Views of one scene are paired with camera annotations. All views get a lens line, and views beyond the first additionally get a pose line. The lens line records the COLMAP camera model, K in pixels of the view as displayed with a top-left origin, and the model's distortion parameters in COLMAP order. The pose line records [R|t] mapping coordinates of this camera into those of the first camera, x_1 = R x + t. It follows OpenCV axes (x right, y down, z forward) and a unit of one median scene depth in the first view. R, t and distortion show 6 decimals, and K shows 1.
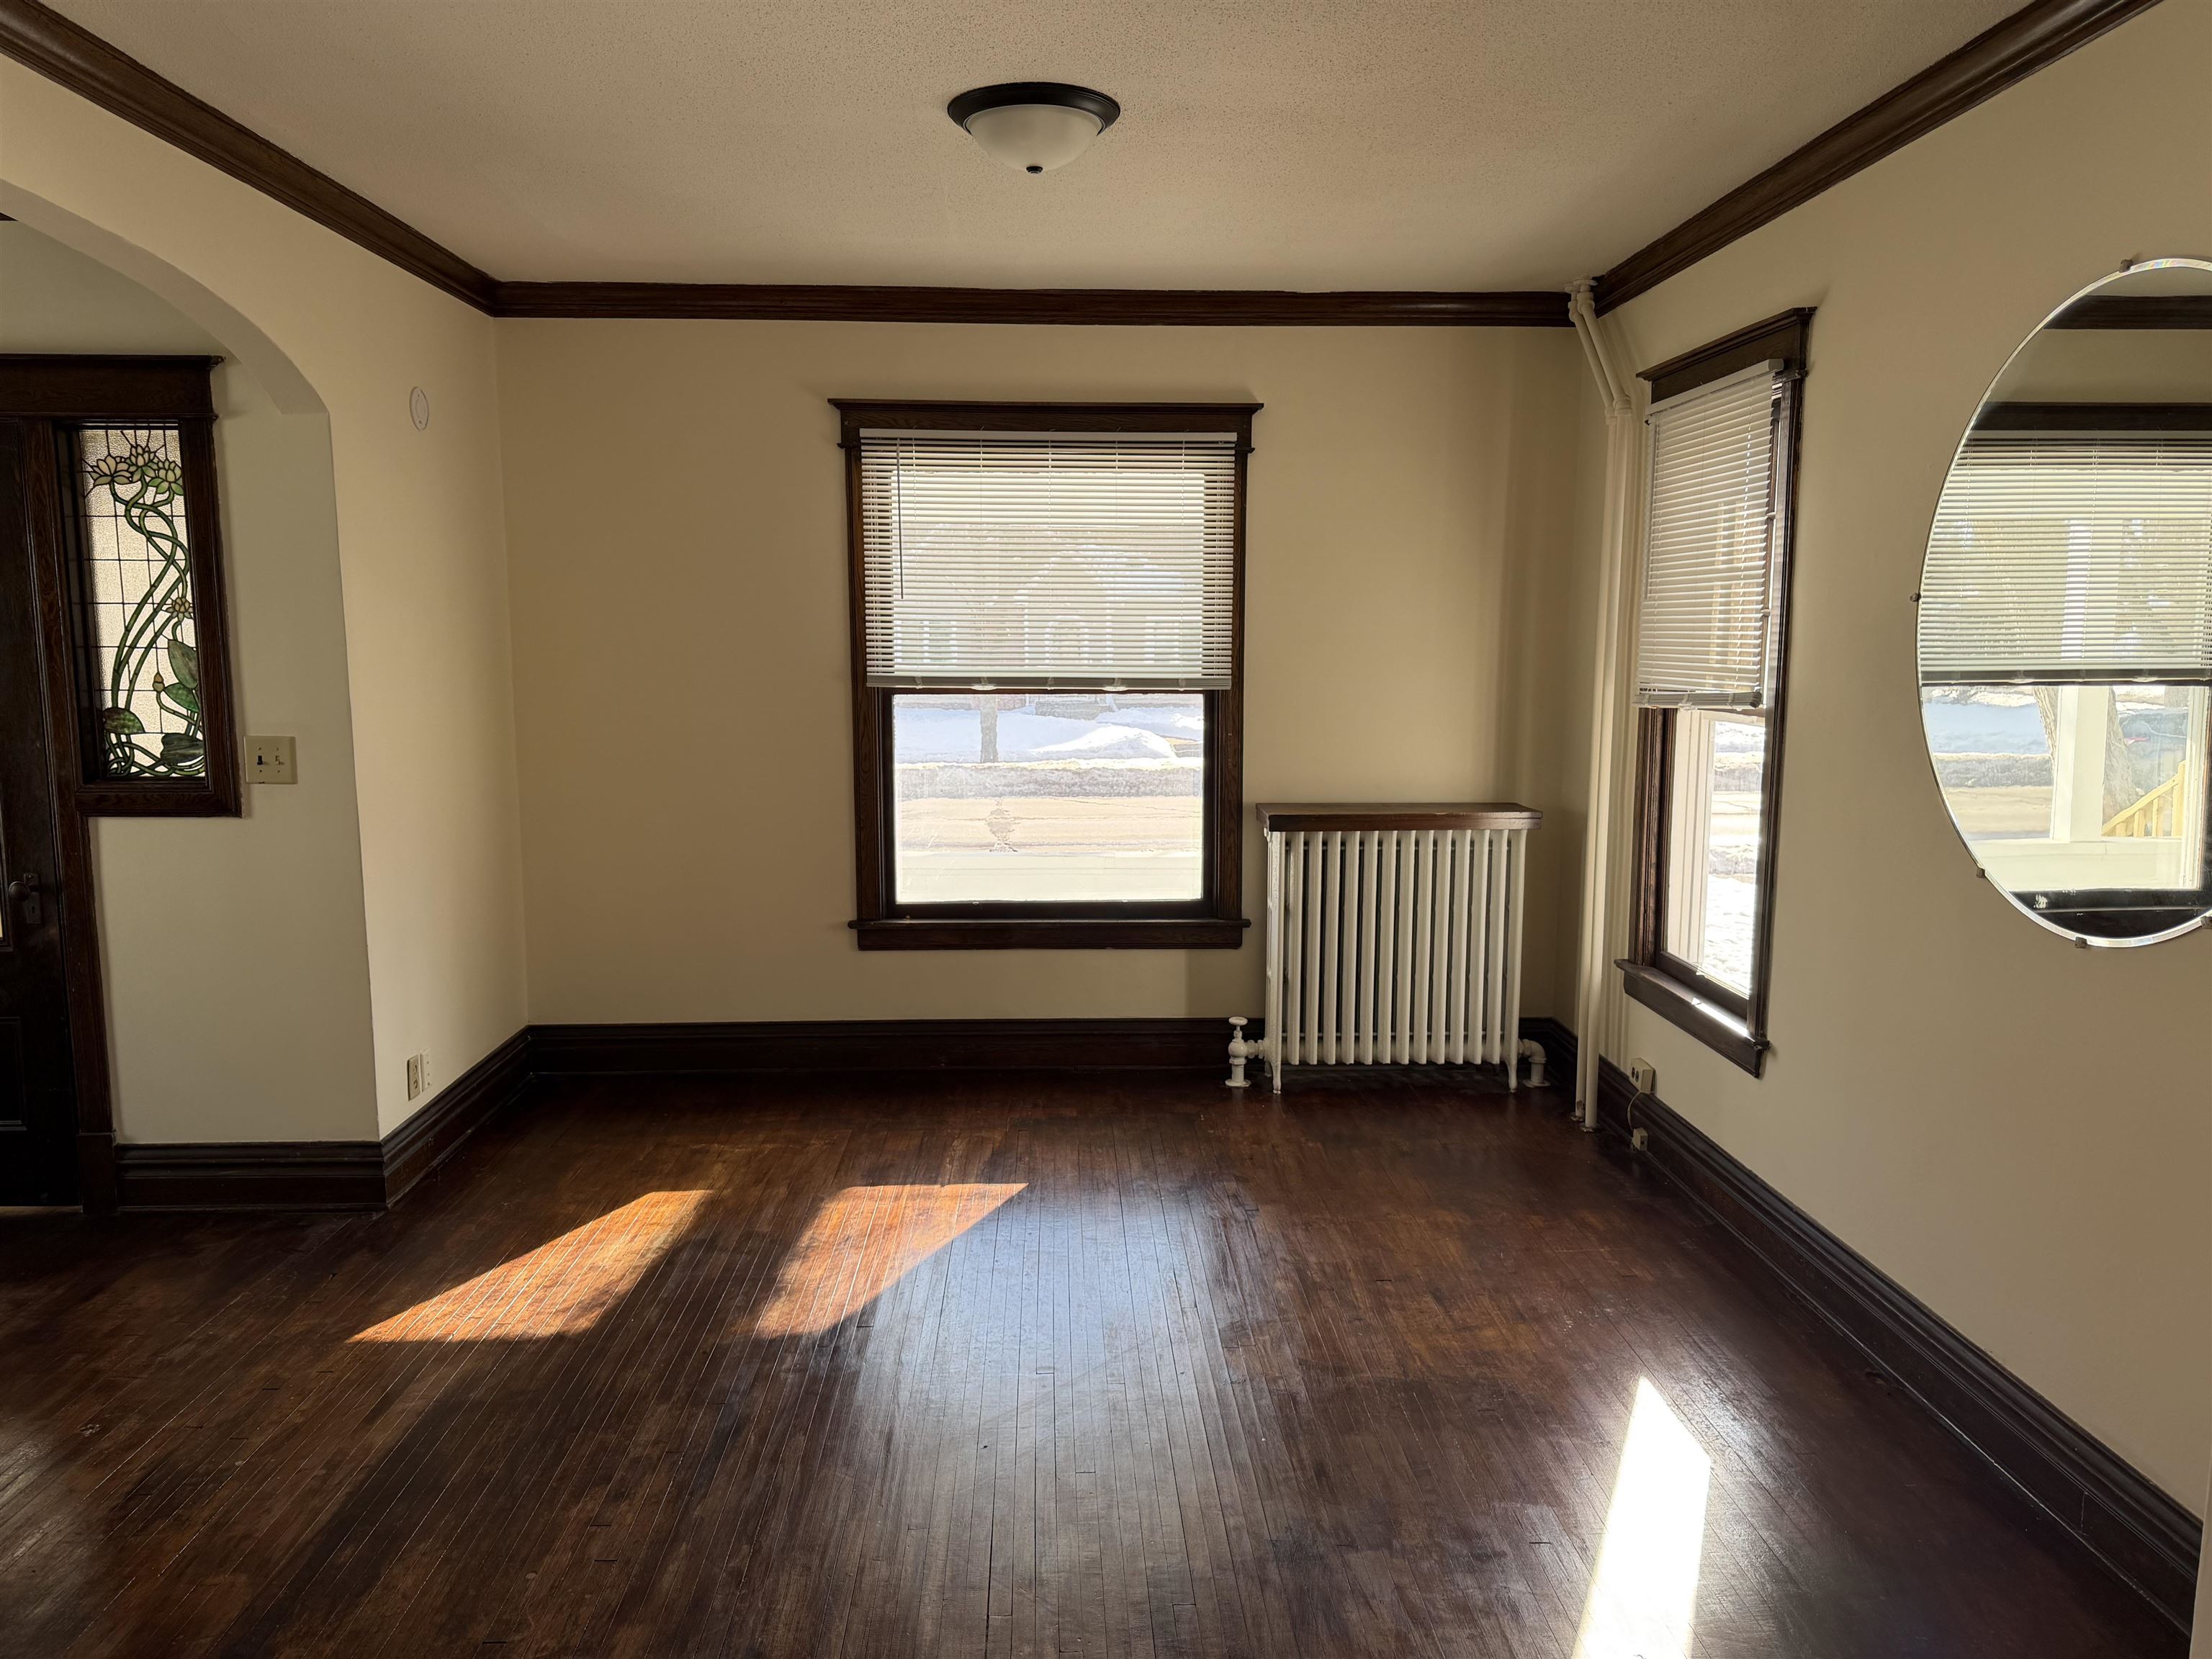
lens RADIAL K [[1559.2, 0, 1108.6], [0, 1559.2, 831.0], [0, 0, 1]] dist [0.060754, -0.001501]
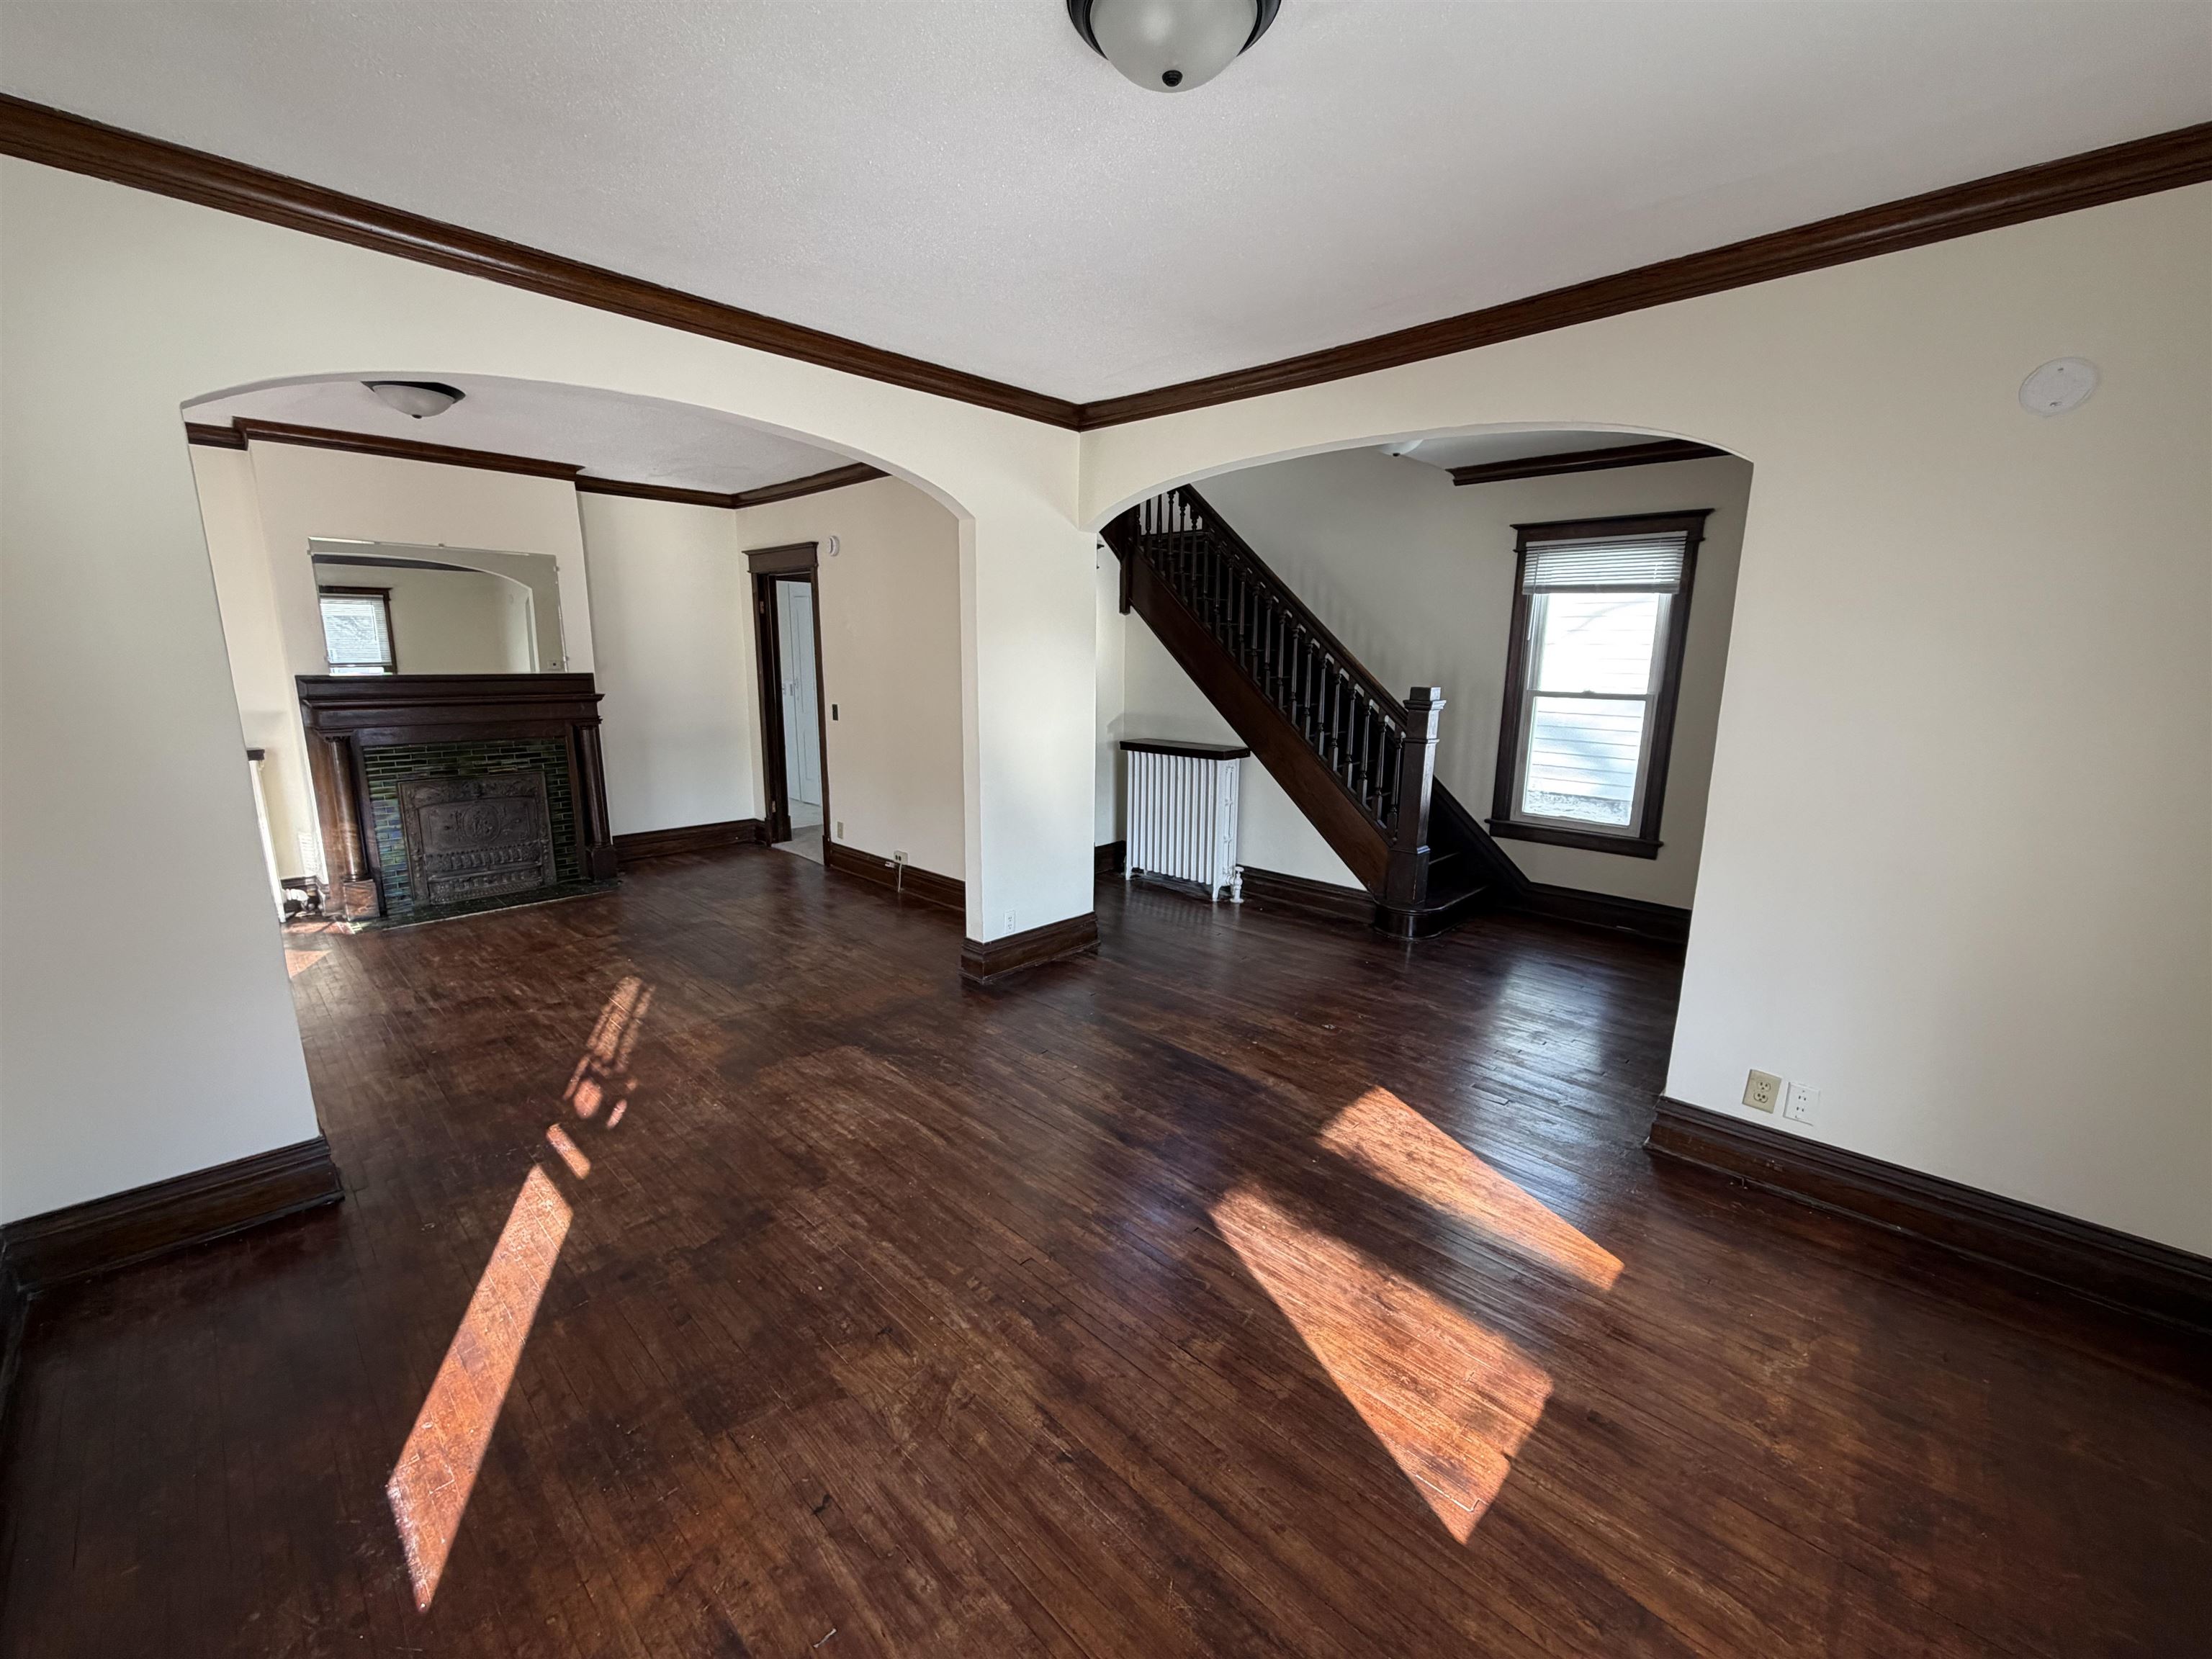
lens RADIAL K [[893.7, 0, 1104.0], [0, 893.7, 825.8], [0, 0, 1]] dist [-0.000177, -0.000367]
pose [[-0.726171, 0.124799, -0.676092, 0.268883], [-0.097725, 0.954665, 0.281185, -0.142633], [0.680533, 0.270260, -0.681054, 1.110388]]
